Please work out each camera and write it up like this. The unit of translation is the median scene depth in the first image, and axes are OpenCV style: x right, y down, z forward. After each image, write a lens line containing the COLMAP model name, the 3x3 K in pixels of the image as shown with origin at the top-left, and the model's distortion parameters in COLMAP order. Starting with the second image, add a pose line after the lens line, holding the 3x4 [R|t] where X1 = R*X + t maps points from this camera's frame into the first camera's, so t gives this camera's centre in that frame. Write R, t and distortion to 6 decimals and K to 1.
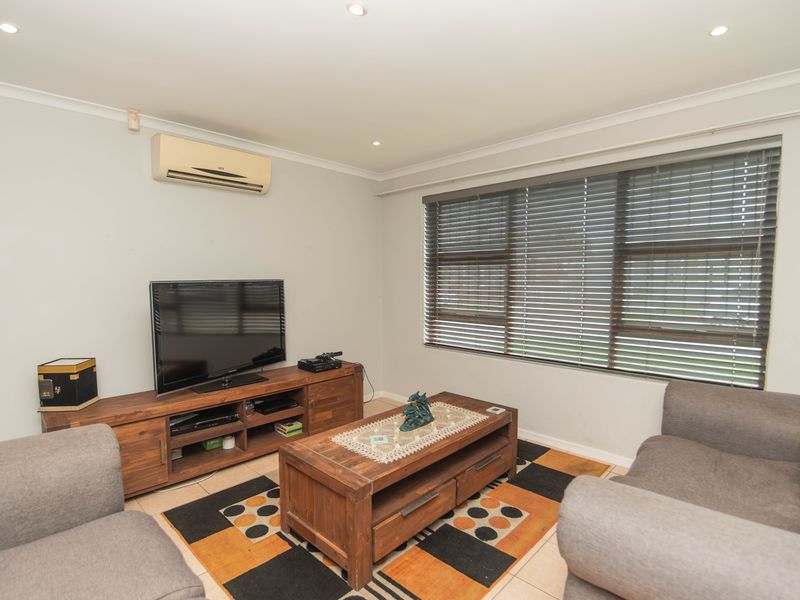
lens RADIAL K [[413.4, 0, 400.0], [0, 413.4, 300.0], [0, 0, 1]] dist [-0.005578, -0.000597]
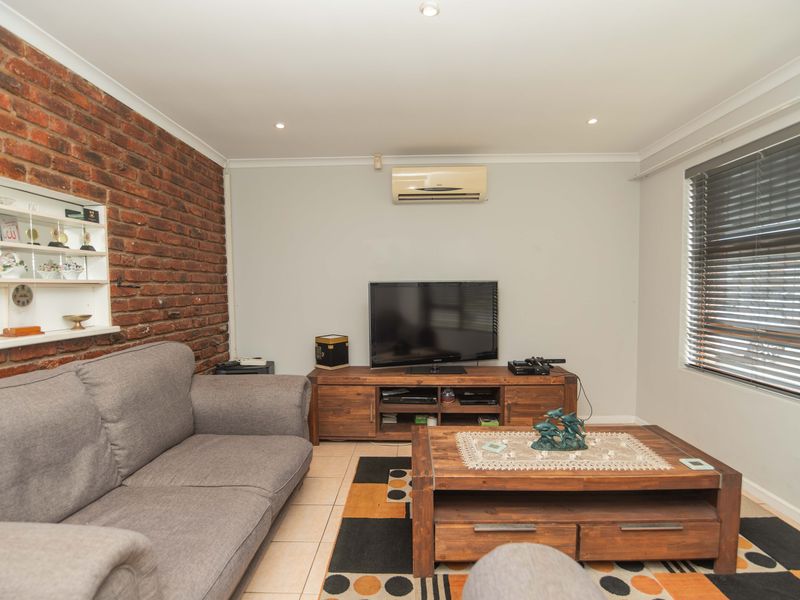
lens RADIAL K [[404.2, 0, 402.5], [0, 404.2, 303.2], [0, 0, 1]] dist [-0.001496, -0.009904]
pose [[0.673249, 0.024806, -0.739000, 0.380181], [-0.034006, 0.999418, 0.002568, 0.015597], [0.738634, 0.023401, 0.673701, 0.183267]]
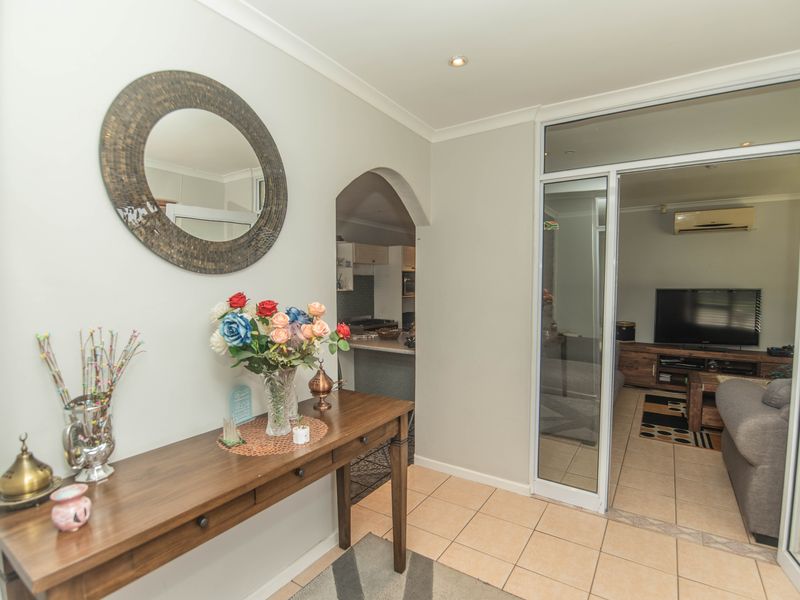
lens RADIAL K [[404.2, 0, 402.5], [0, 404.2, 303.2], [0, 0, 1]] dist [-0.001496, -0.009904]
pose [[0.183377, 0.050600, -0.981740, 1.061546], [-0.062290, 0.997266, 0.039765, 0.025416], [0.981067, 0.053861, 0.186027, -0.583680]]
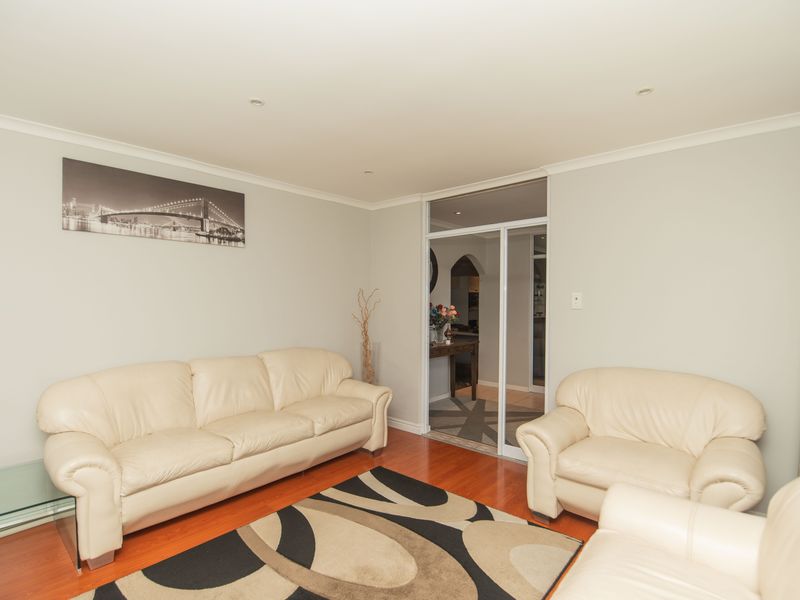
lens RADIAL K [[404.2, 0, 402.5], [0, 404.2, 303.2], [0, 0, 1]] dist [-0.001496, -0.009904]
pose [[0.040621, 0.006692, -0.999152, 2.251105], [-0.066716, 0.997764, 0.003970, 0.047019], [0.996945, 0.066499, 0.040976, -0.870295]]
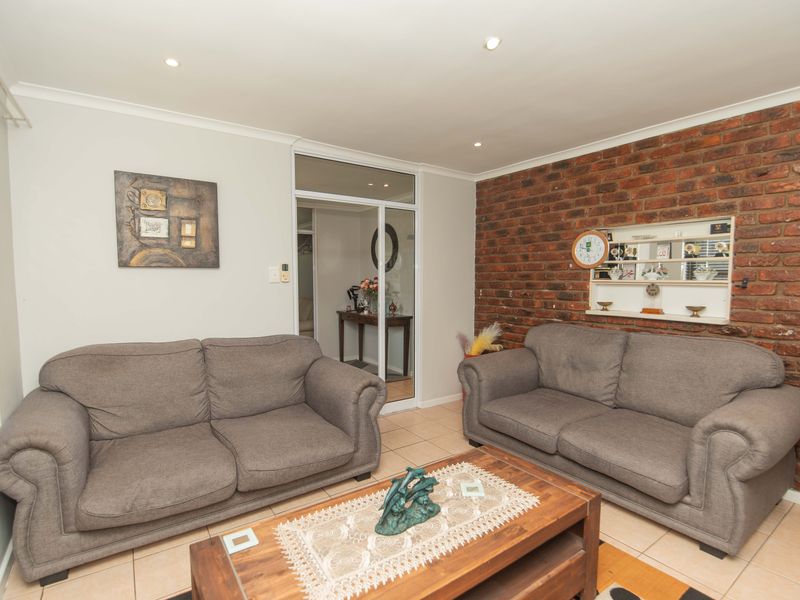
lens RADIAL K [[404.2, 0, 402.5], [0, 404.2, 303.2], [0, 0, 1]] dist [-0.001496, -0.009904]
pose [[-0.982333, -0.012022, 0.186757, -0.047715], [0.010065, 0.993096, 0.116871, -0.073756], [-0.186873, 0.116686, -0.975430, 1.373504]]
